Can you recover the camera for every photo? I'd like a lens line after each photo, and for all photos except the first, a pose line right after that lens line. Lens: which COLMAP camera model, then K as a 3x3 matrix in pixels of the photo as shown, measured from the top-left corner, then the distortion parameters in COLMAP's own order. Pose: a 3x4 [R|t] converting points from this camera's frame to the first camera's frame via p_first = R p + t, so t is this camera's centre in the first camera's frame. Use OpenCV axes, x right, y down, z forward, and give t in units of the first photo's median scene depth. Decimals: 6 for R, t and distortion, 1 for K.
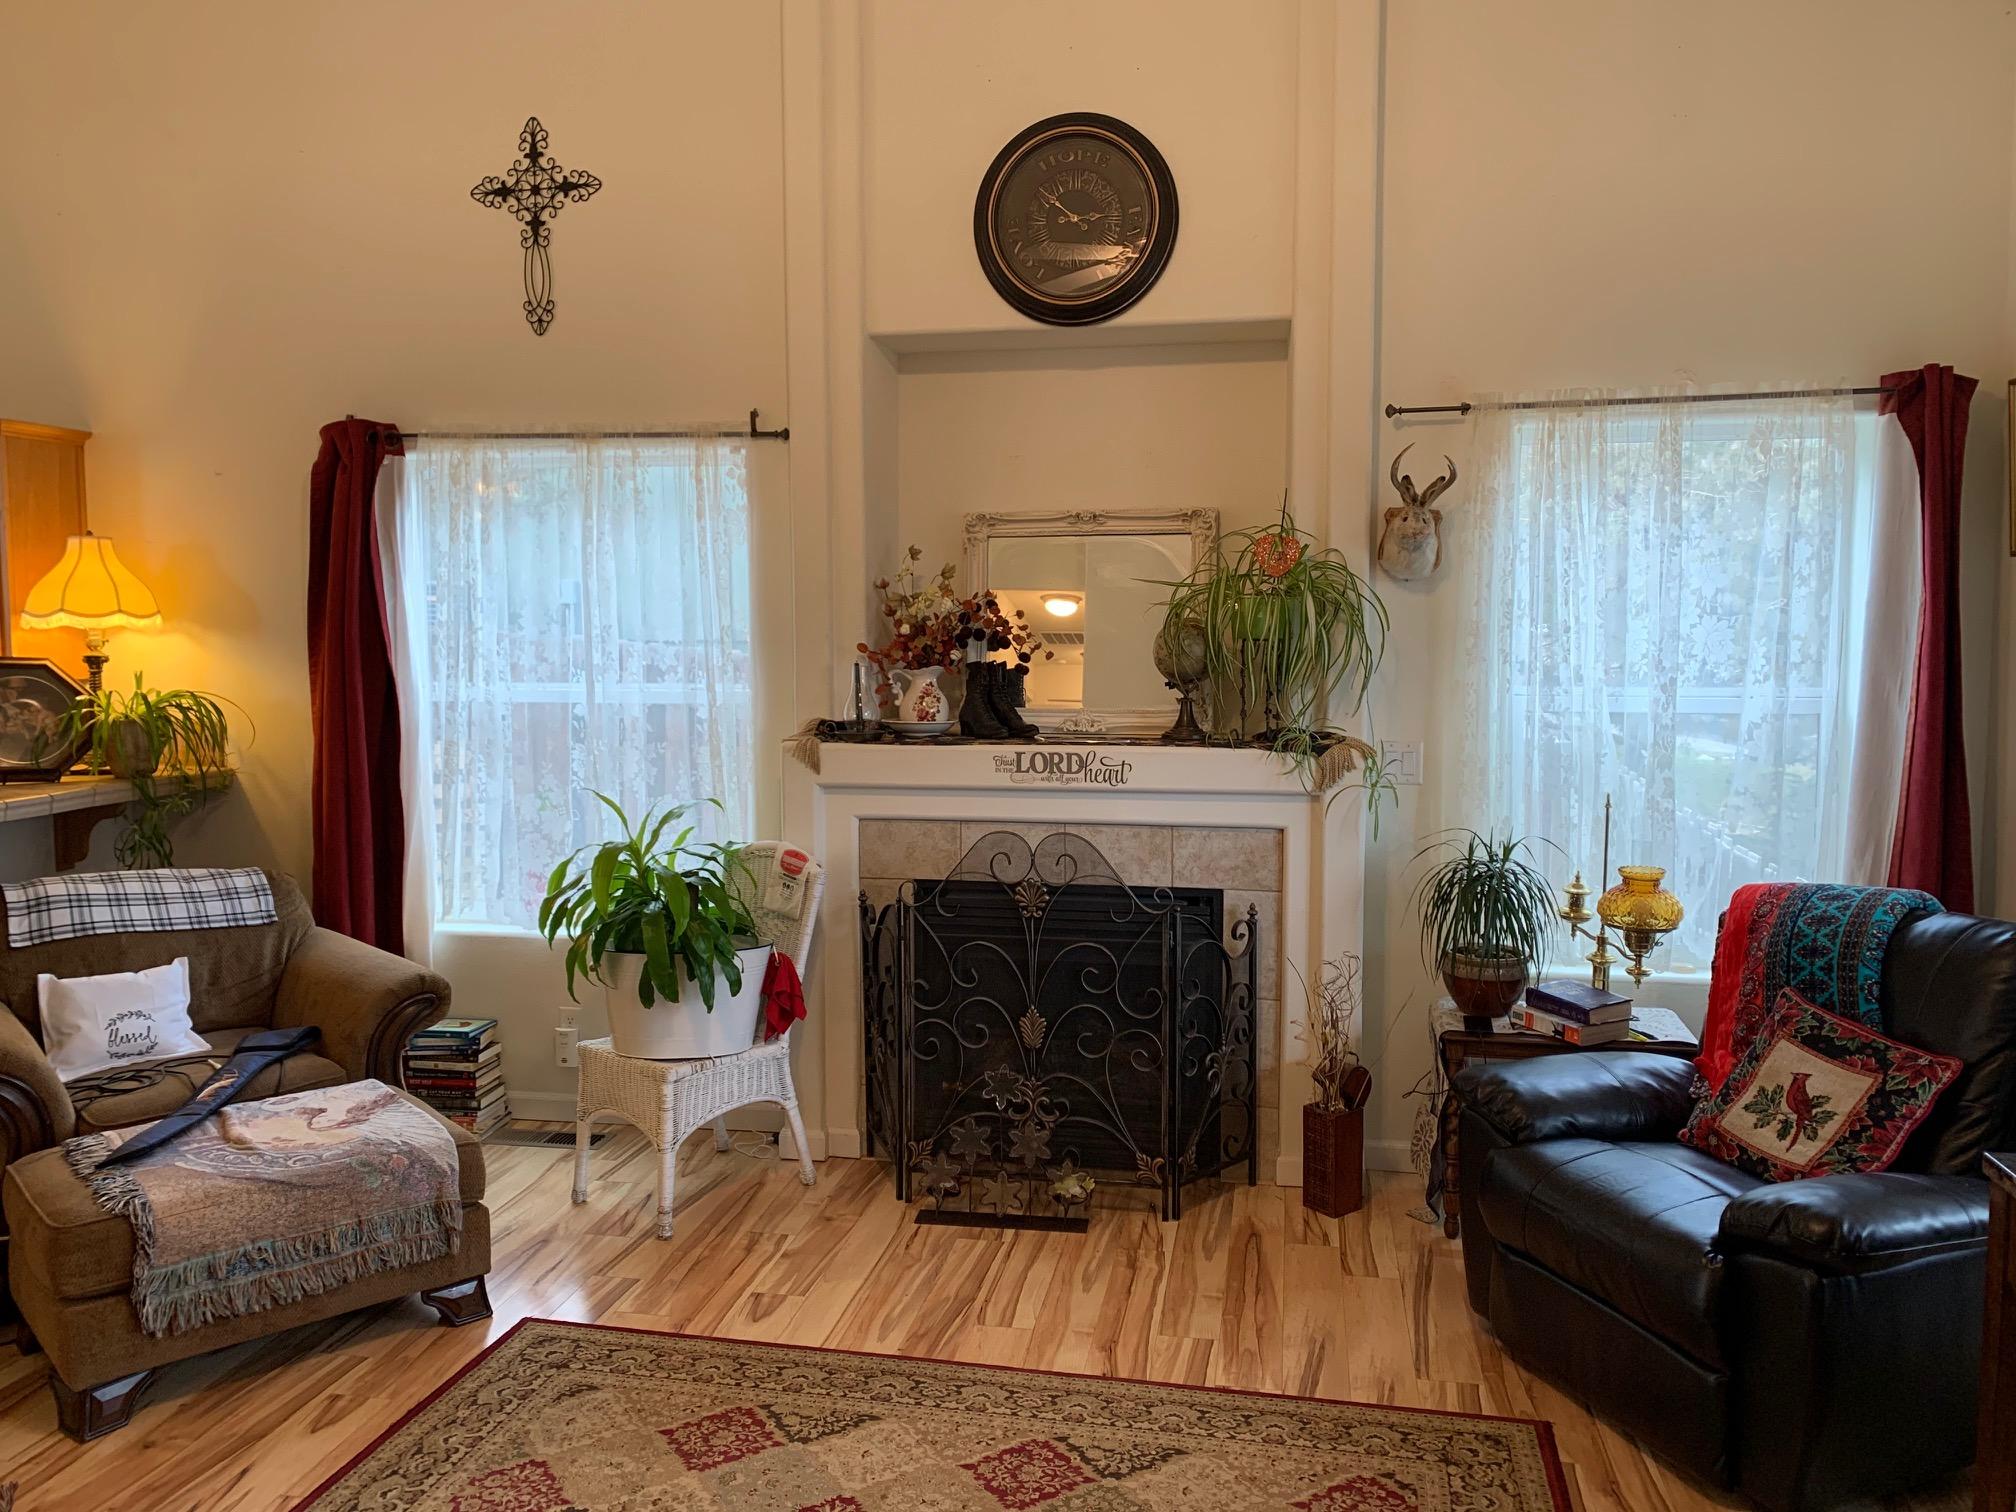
lens RADIAL K [[1570.0, 0, 975.9], [0, 1570.0, 733.7], [0, 0, 1]] dist [0.086483, -0.082469]
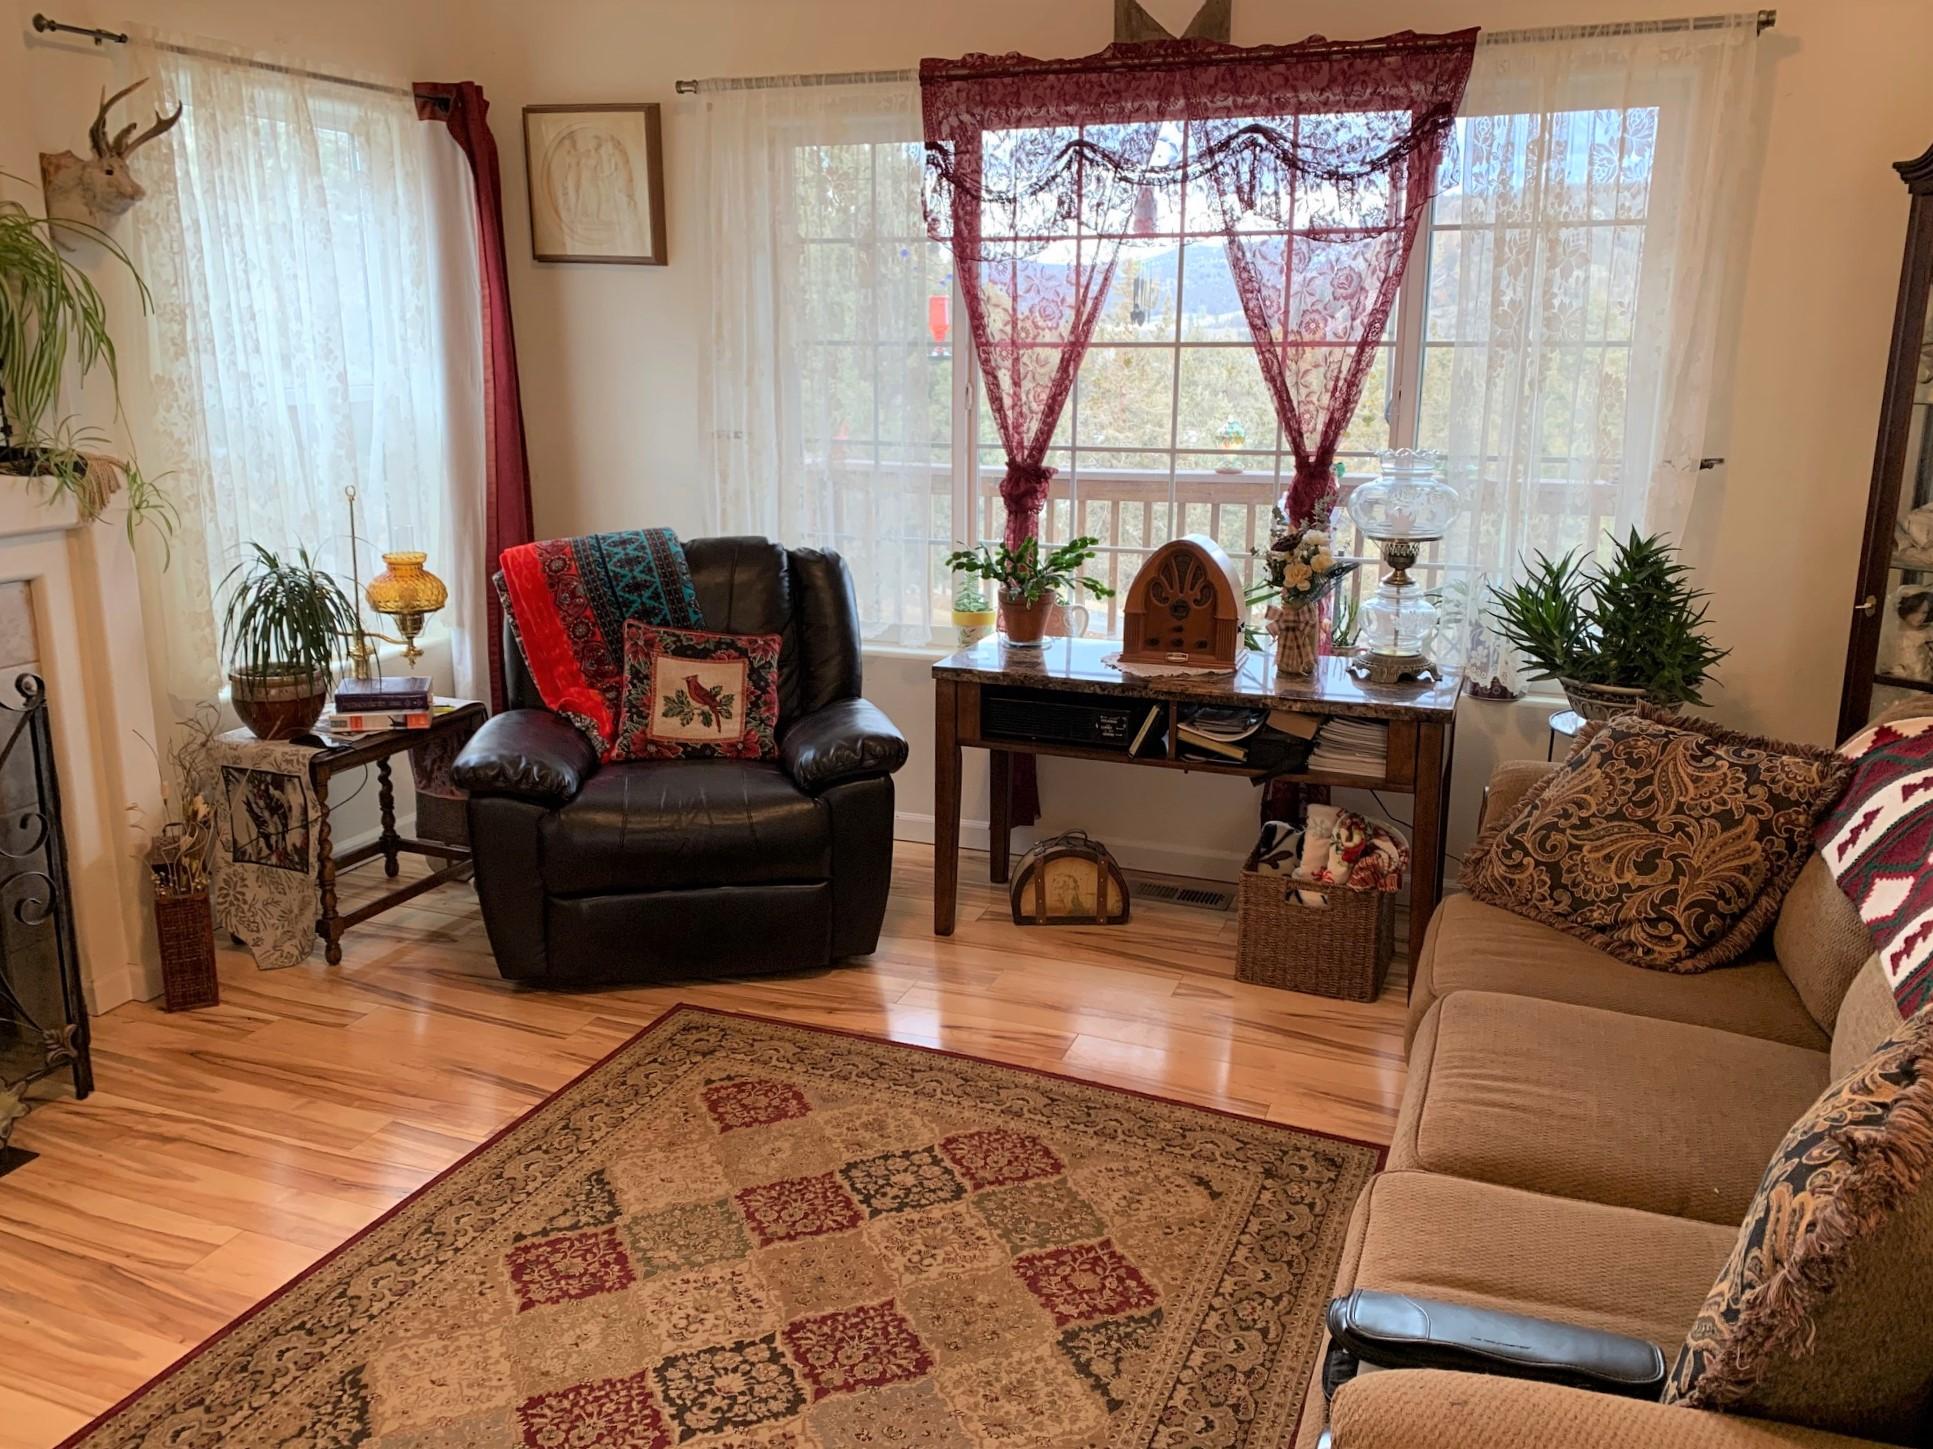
lens RADIAL K [[1561.4, 0, 957.4], [0, 1561.4, 726.9], [0, 0, 1]] dist [0.048482, -0.033717]
pose [[0.172751, -0.237548, 0.955891, -0.496500], [0.070967, 0.970962, 0.228468, -0.013986], [-0.982406, 0.028369, 0.184593, 0.430220]]
